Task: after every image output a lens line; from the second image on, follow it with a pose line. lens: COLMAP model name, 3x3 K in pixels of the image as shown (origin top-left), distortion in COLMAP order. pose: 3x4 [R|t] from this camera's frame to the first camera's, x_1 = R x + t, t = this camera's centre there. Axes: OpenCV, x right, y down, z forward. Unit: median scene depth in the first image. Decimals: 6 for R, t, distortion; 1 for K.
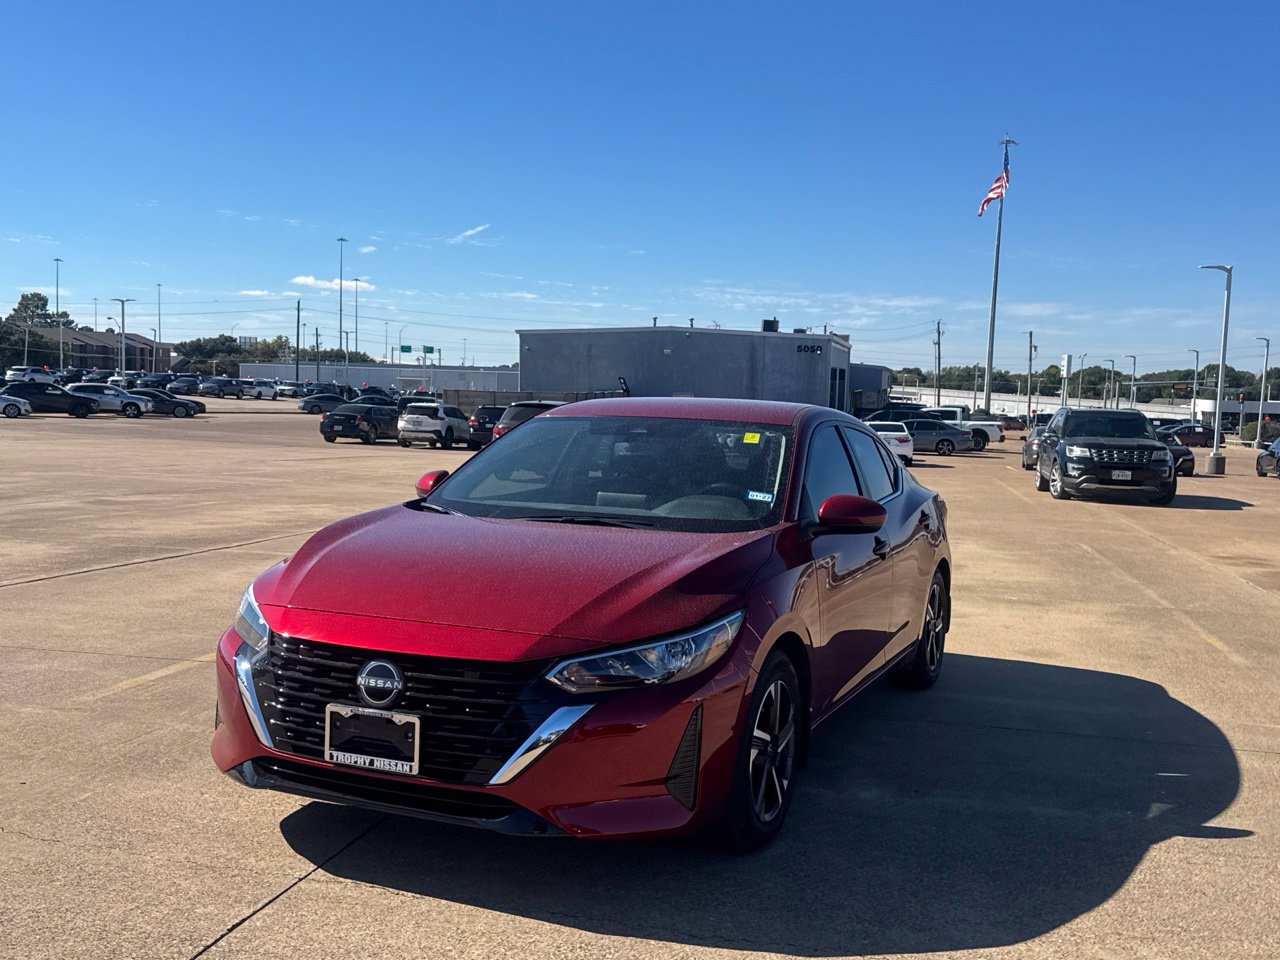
lens RADIAL K [[1263.9, 0, 633.8], [0, 1263.9, 479.1], [0, 0, 1]] dist [0.074112, 0.000000]
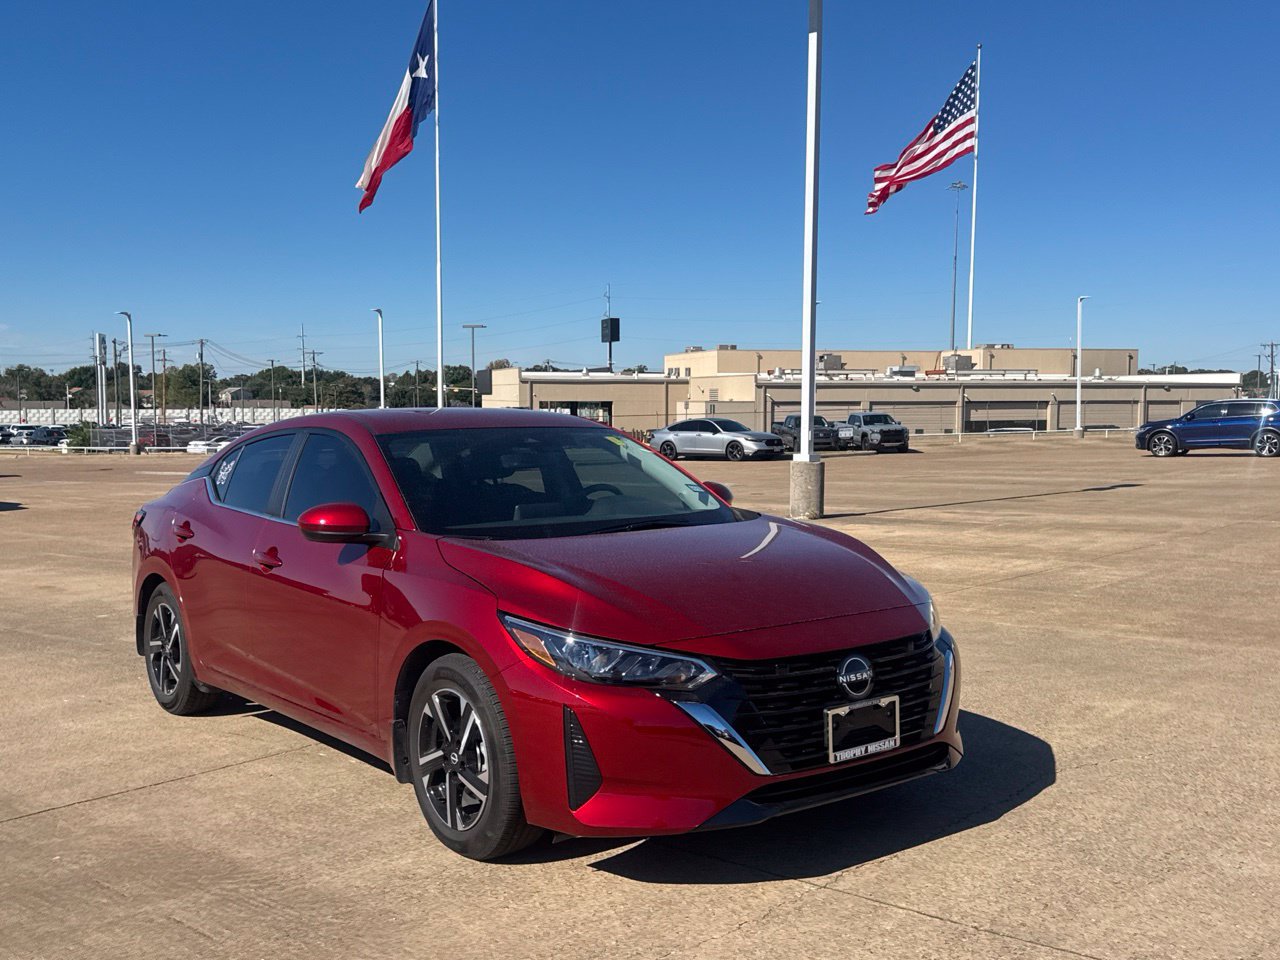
lens RADIAL K [[1263.9, 0, 632.1], [0, 1263.9, 486.7], [0, 0, 1]] dist [0.074112, 0.000000]
pose [[0.469047, -0.084633, 0.879109, -1.069716], [0.077926, 0.995482, 0.054259, -0.063298], [-0.879729, 0.043056, 0.473523, 0.573258]]
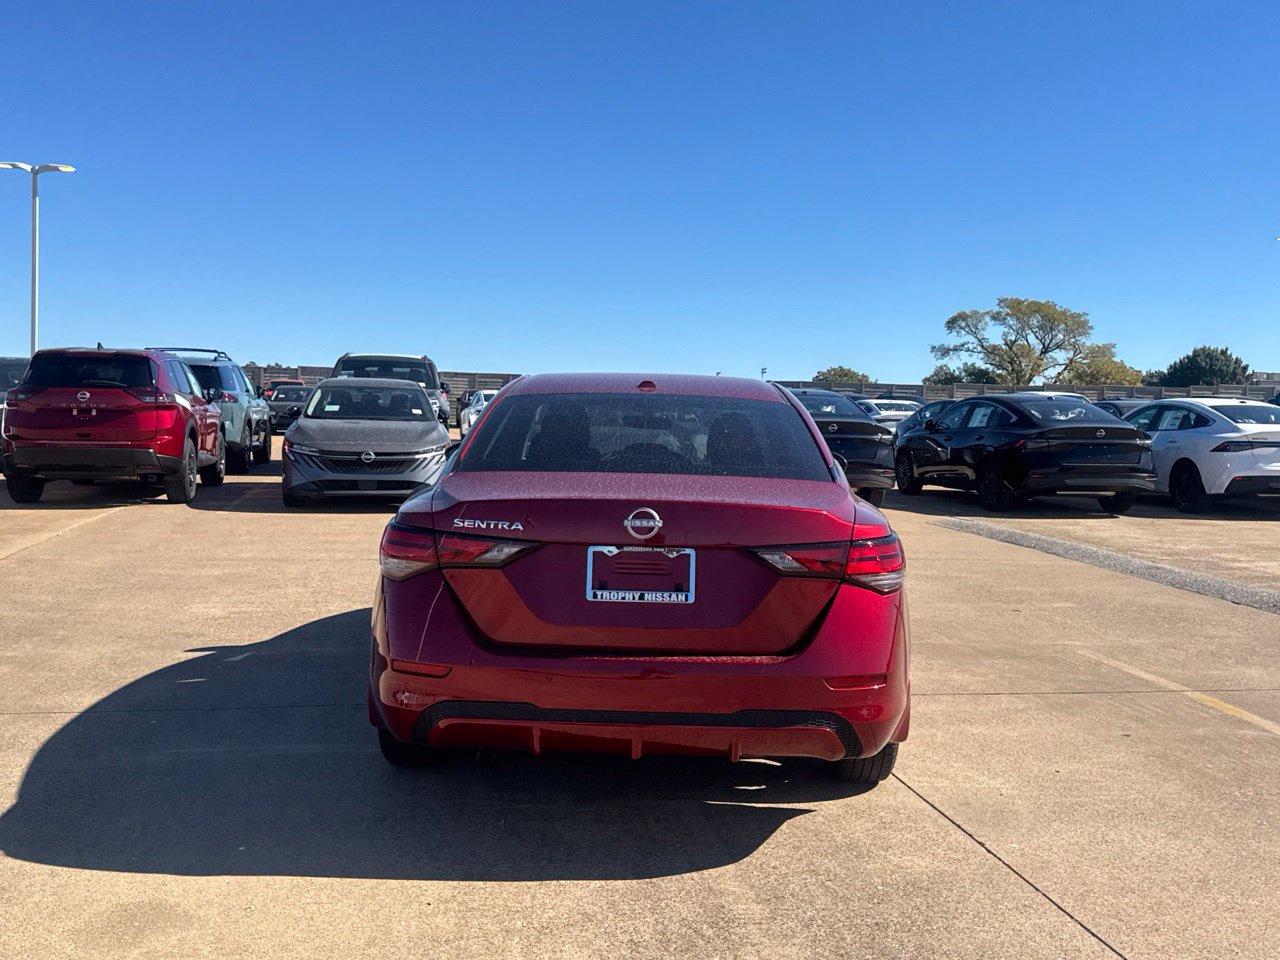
lens RADIAL K [[1263.9, 0, 630.2], [0, 1263.9, 470.3], [0, 0, 1]] dist [0.074112, 0.000000]
pose [[-0.919364, -0.032984, -0.392024, 0.636631], [-0.076004, 0.992598, 0.094728, -0.117689], [0.385997, 0.116885, -0.915065, 2.700733]]
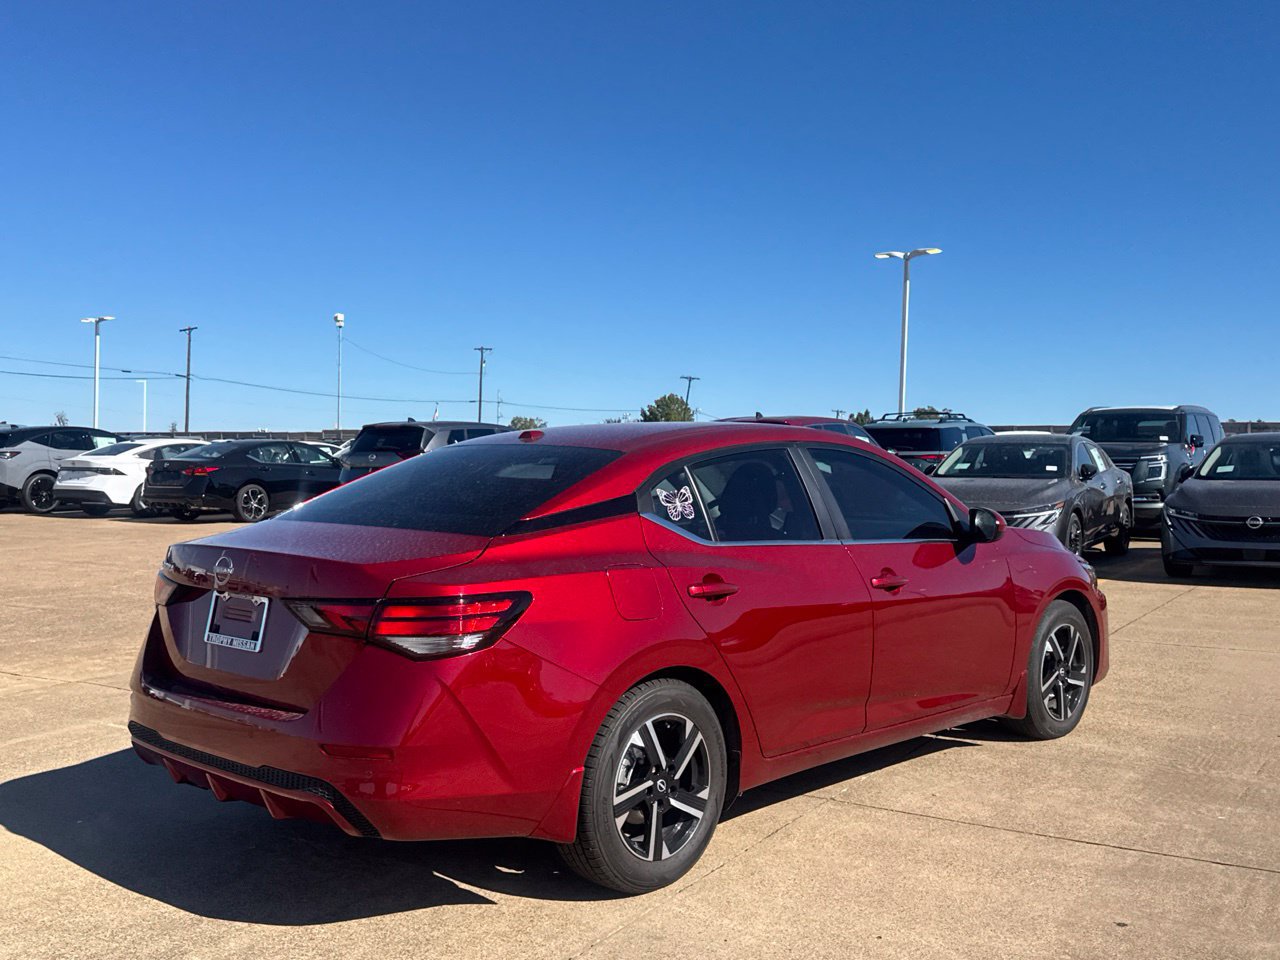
lens RADIAL K [[1263.9, 0, 641.9], [0, 1263.9, 483.1], [0, 0, 1]] dist [0.074112, 0.000000]
pose [[-0.943436, -0.041658, 0.328928, -0.307164], [-0.012564, 0.995855, 0.090088, -0.147099], [-0.331317, 0.080859, -0.940048, 2.659662]]
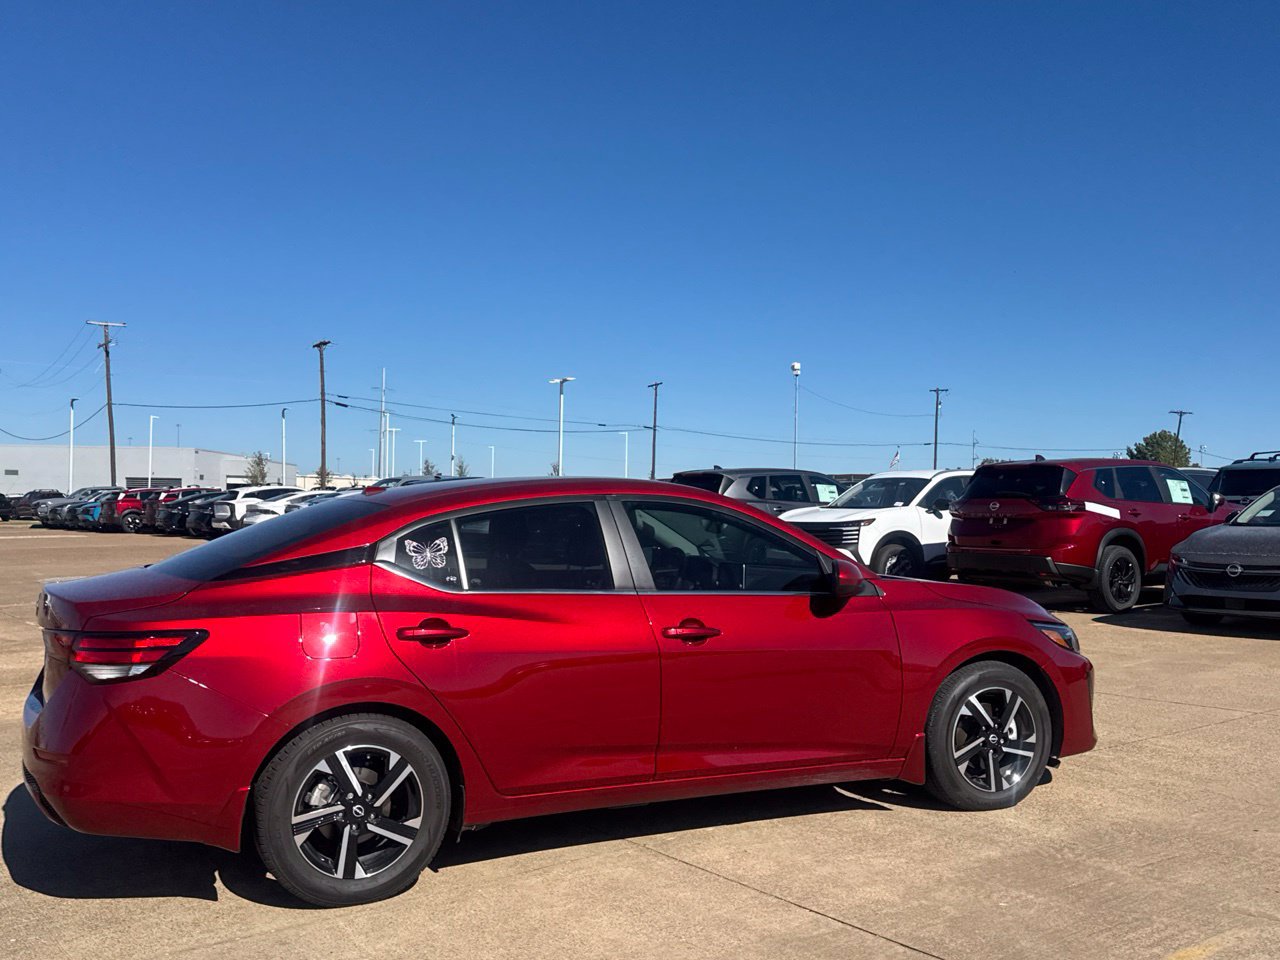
lens RADIAL K [[1263.9, 0, 634.6], [0, 1263.9, 469.9], [0, 0, 1]] dist [0.074112, 0.000000]
pose [[-0.754313, -0.015131, 0.656340, -0.879582], [0.018615, 0.998839, 0.044421, -0.159850], [-0.656251, 0.045725, -0.753156, 2.409286]]
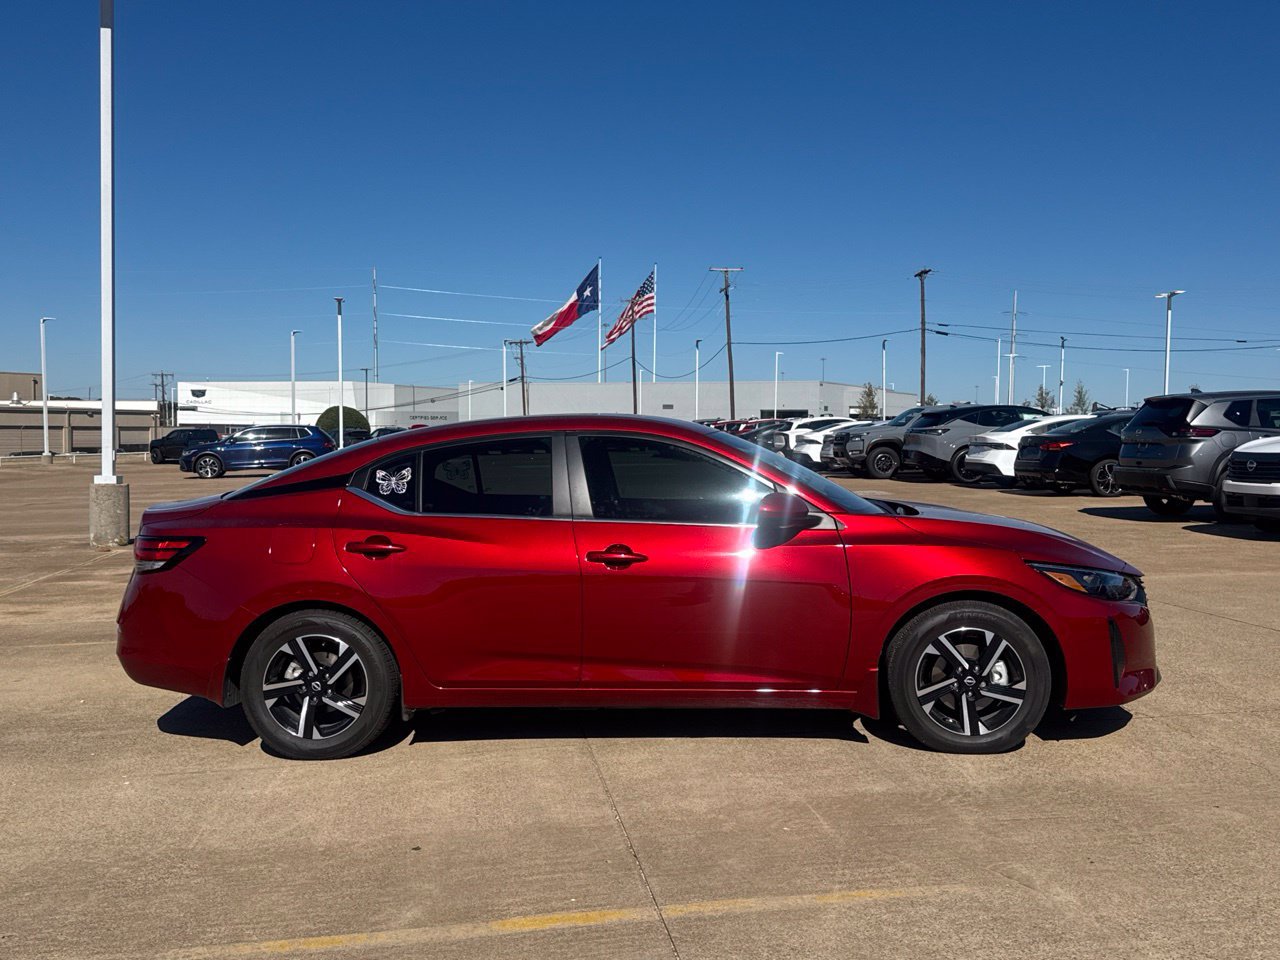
lens RADIAL K [[1263.9, 0, 633.8], [0, 1263.9, 478.8], [0, 0, 1]] dist [0.074112, 0.000000]
pose [[-0.353010, -0.062357, 0.933539, -1.348192], [0.057272, 0.994465, 0.088083, -0.145073], [-0.933865, 0.084560, -0.347485, 1.908046]]
